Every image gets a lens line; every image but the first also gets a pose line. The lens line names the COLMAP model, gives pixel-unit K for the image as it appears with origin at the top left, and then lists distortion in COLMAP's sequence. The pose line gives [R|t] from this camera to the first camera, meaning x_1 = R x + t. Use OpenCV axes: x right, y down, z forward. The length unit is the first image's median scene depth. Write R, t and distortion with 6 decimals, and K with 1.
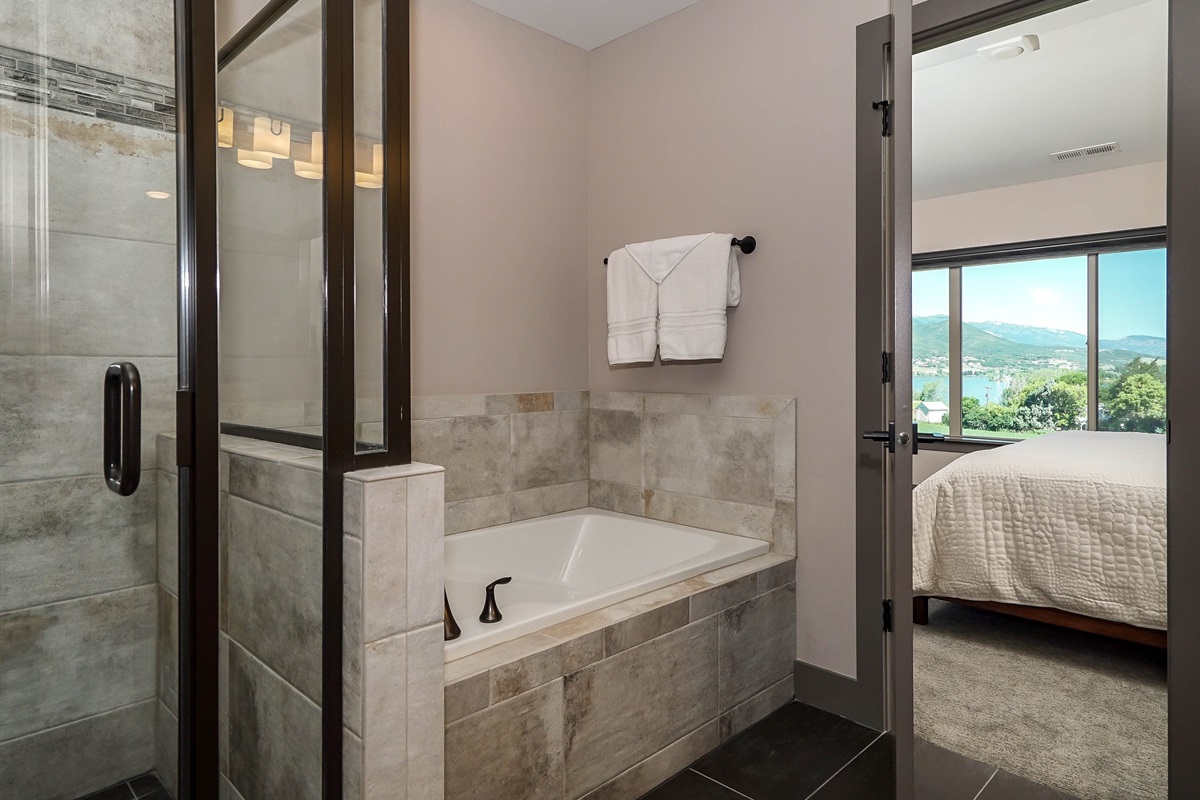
lens RADIAL K [[701.6, 0, 608.3], [0, 701.6, 361.7], [0, 0, 1]] dist [-0.004295, 0.009921]
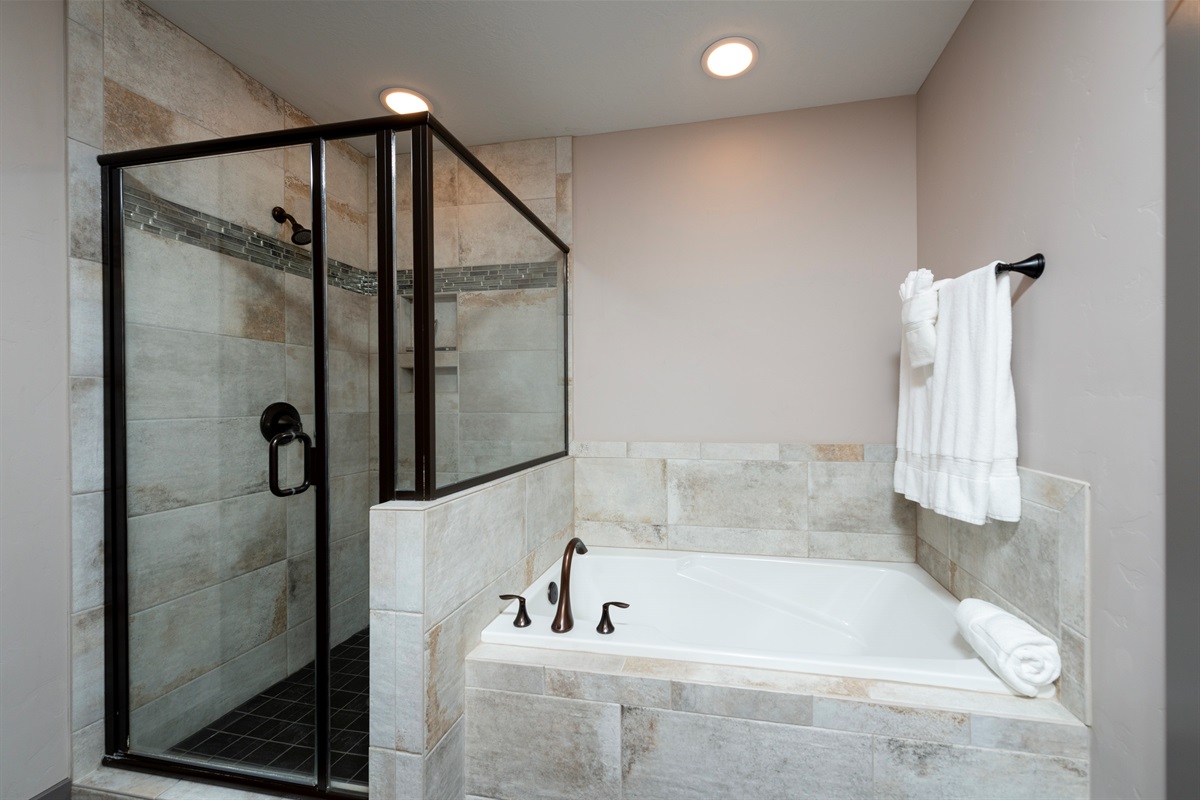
lens RADIAL K [[471.1, 0, 593.8], [0, 471.1, 402.1], [0, 0, 1]] dist [-0.001111, -0.000102]
pose [[0.562644, -0.002161, -0.826696, 0.416826], [0.006396, 0.999978, 0.001739, -0.035311], [0.826675, -0.006266, 0.562646, 0.407607]]
